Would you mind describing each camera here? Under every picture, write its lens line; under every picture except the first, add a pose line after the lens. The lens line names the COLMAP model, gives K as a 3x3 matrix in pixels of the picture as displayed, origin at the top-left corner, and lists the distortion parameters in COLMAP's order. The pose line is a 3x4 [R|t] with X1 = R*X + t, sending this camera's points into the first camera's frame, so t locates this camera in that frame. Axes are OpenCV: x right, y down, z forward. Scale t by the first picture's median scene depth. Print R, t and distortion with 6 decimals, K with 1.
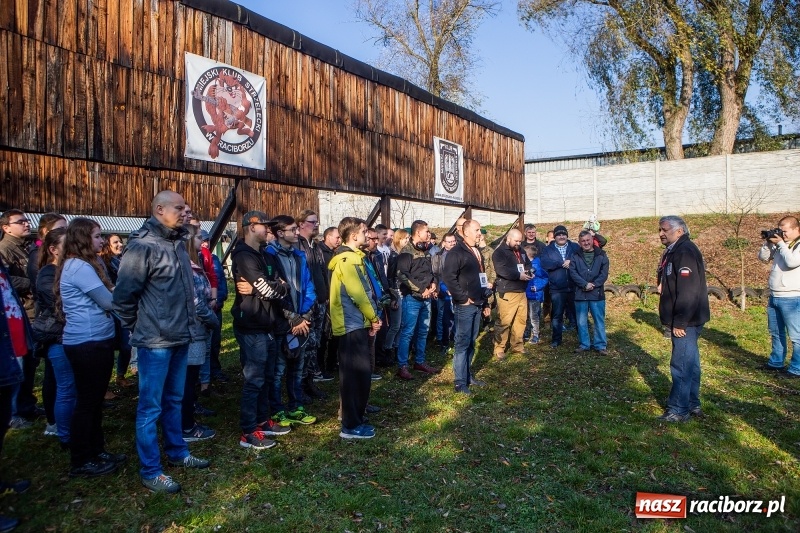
lens RADIAL K [[547.4, 0, 400.1], [0, 547.4, 268.9], [0, 0, 1]] dist [-0.119882, 0.080311]
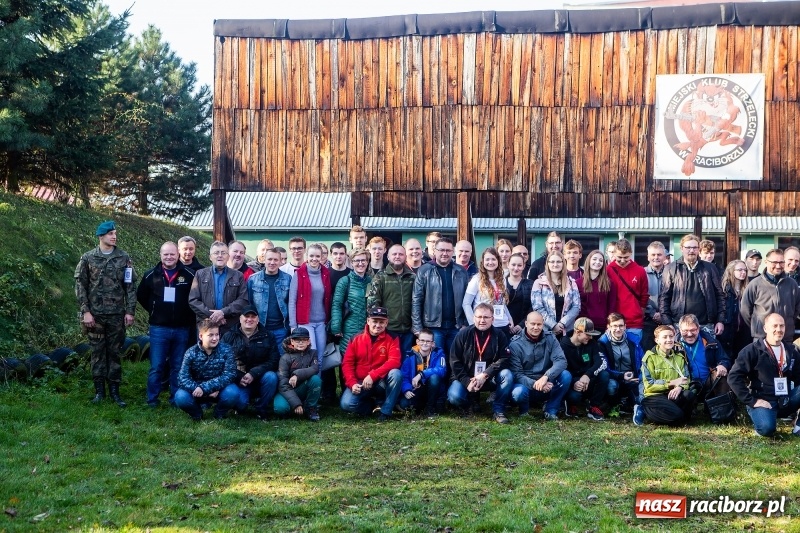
lens RADIAL K [[1157.1, 0, 400.0], [0, 1157.1, 266.5], [0, 0, 1]] dist [-0.000078, -0.004073]
pose [[0.382888, 0.019512, -0.923589, 1.443946], [-0.039367, 0.999213, 0.004790, -0.030234], [0.922956, 0.034525, 0.383355, -0.296991]]
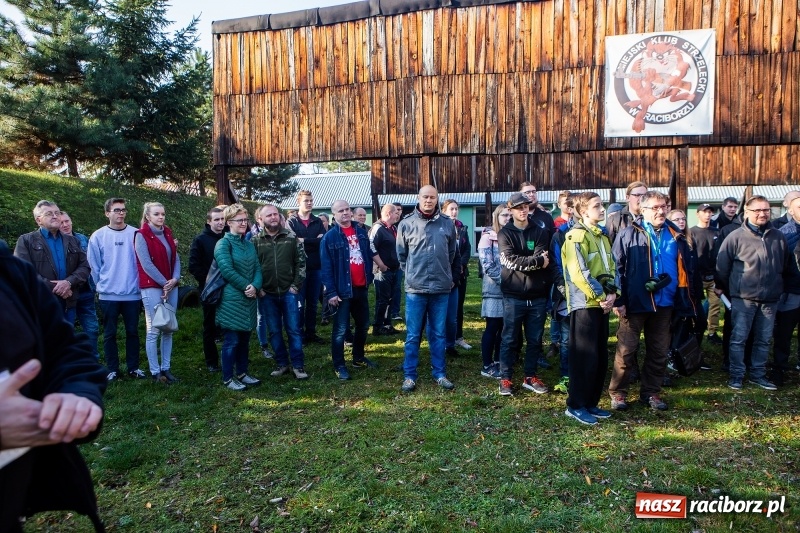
lens RADIAL K [[547.4, 0, 400.1], [0, 547.4, 268.9], [0, 0, 1]] dist [-0.119882, 0.080311]
pose [[0.317524, 0.078470, -0.944998, 0.492522], [-0.016768, 0.996879, 0.077144, -0.020211], [0.948102, -0.008650, 0.317849, 0.259523]]
